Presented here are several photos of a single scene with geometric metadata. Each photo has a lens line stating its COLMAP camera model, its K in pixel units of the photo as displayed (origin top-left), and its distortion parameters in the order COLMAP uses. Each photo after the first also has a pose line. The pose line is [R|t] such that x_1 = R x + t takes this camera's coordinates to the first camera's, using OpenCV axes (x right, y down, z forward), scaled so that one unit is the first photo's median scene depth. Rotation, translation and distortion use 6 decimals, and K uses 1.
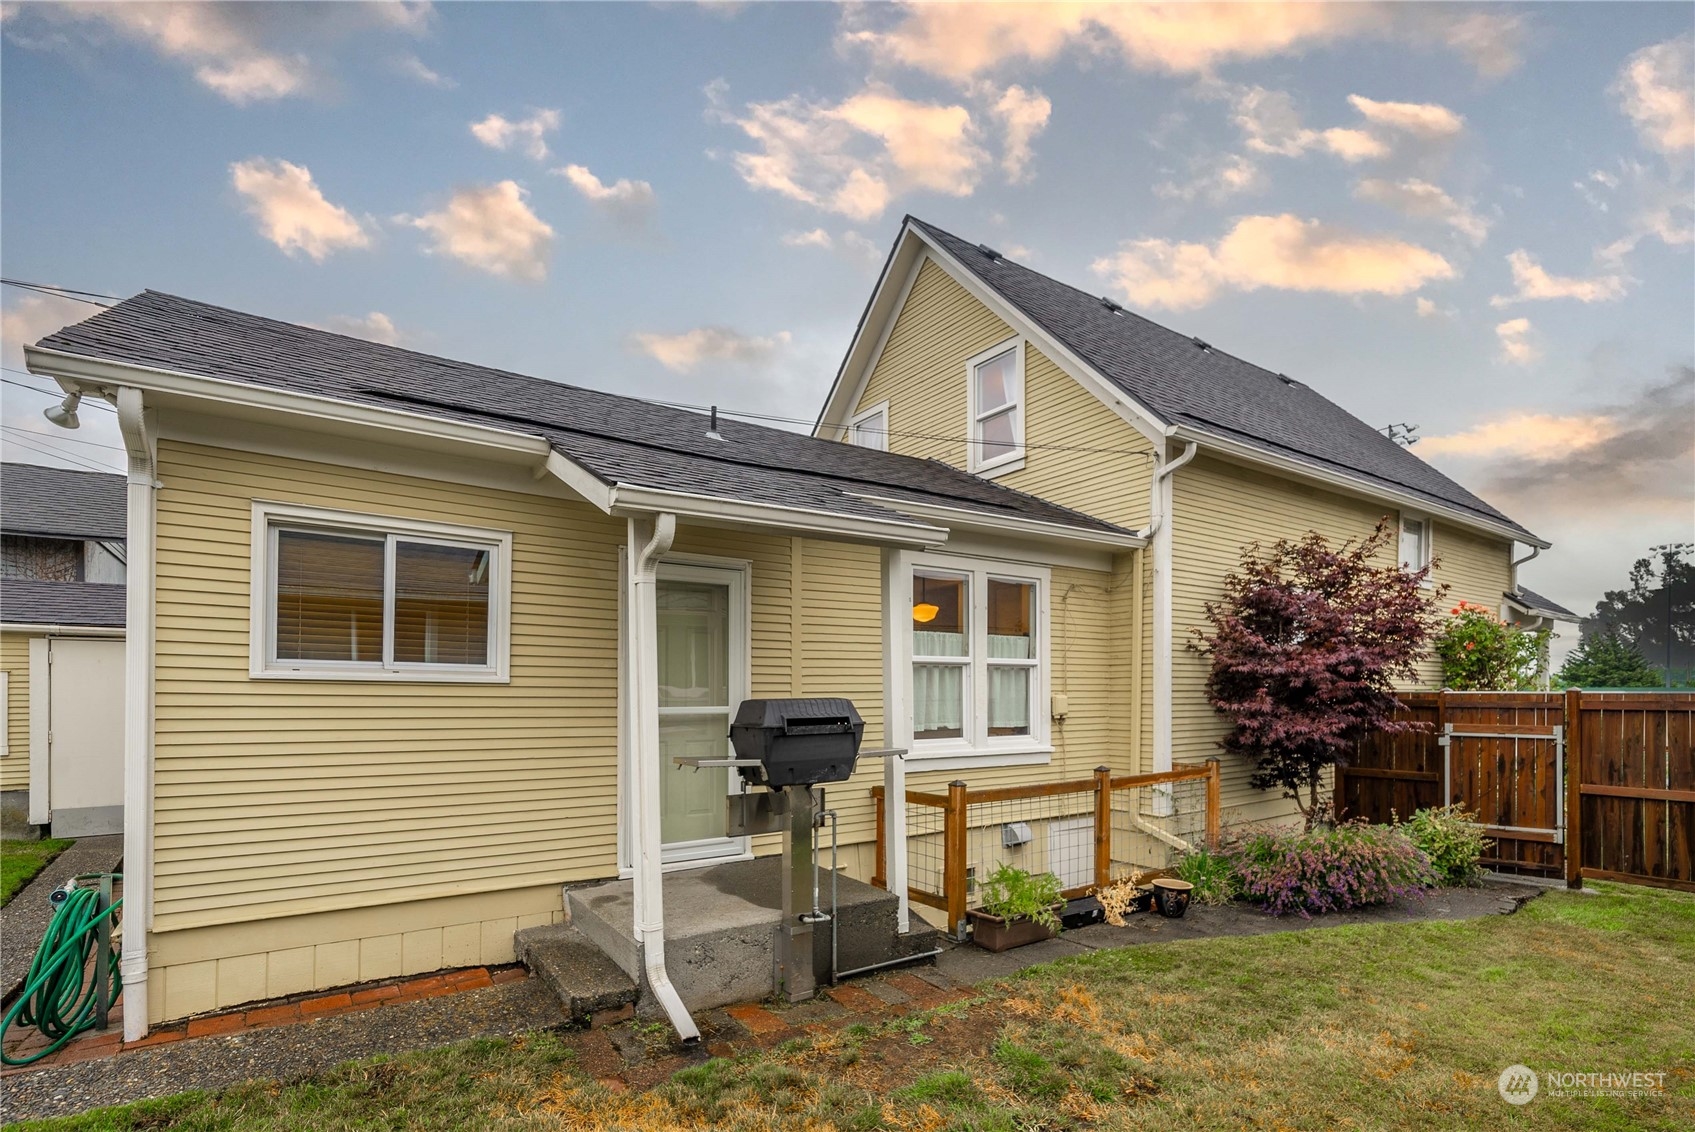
lens RADIAL K [[779.1, 0, 844.4], [0, 779.1, 684.7], [0, 0, 1]] dist [-0.001607, 0.000288]
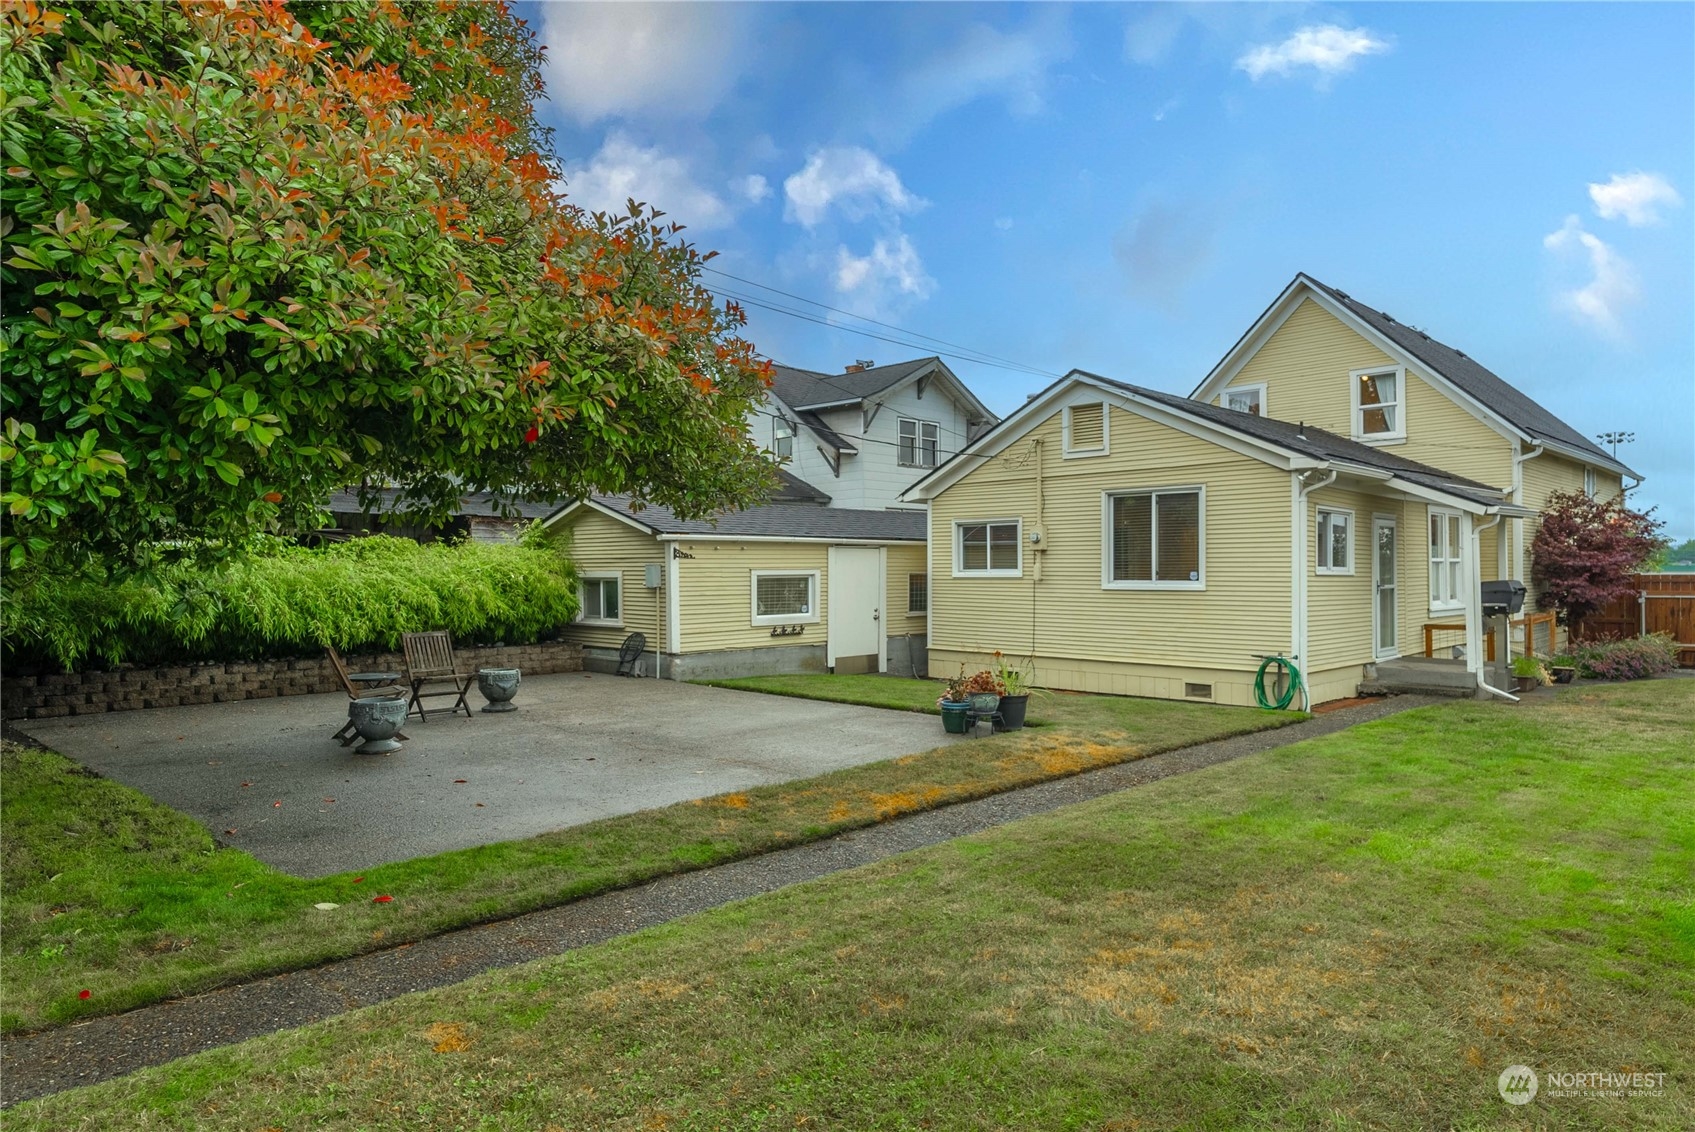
lens RADIAL K [[896.7, 0, 847.5], [0, 896.7, 566.0], [0, 0, 1]] dist [0.001876, 0.000892]
pose [[0.991090, -0.008031, 0.132949, -1.277008], [0.007617, 0.999964, 0.003626, -0.029176], [-0.132973, -0.002581, 0.991116, -0.803042]]
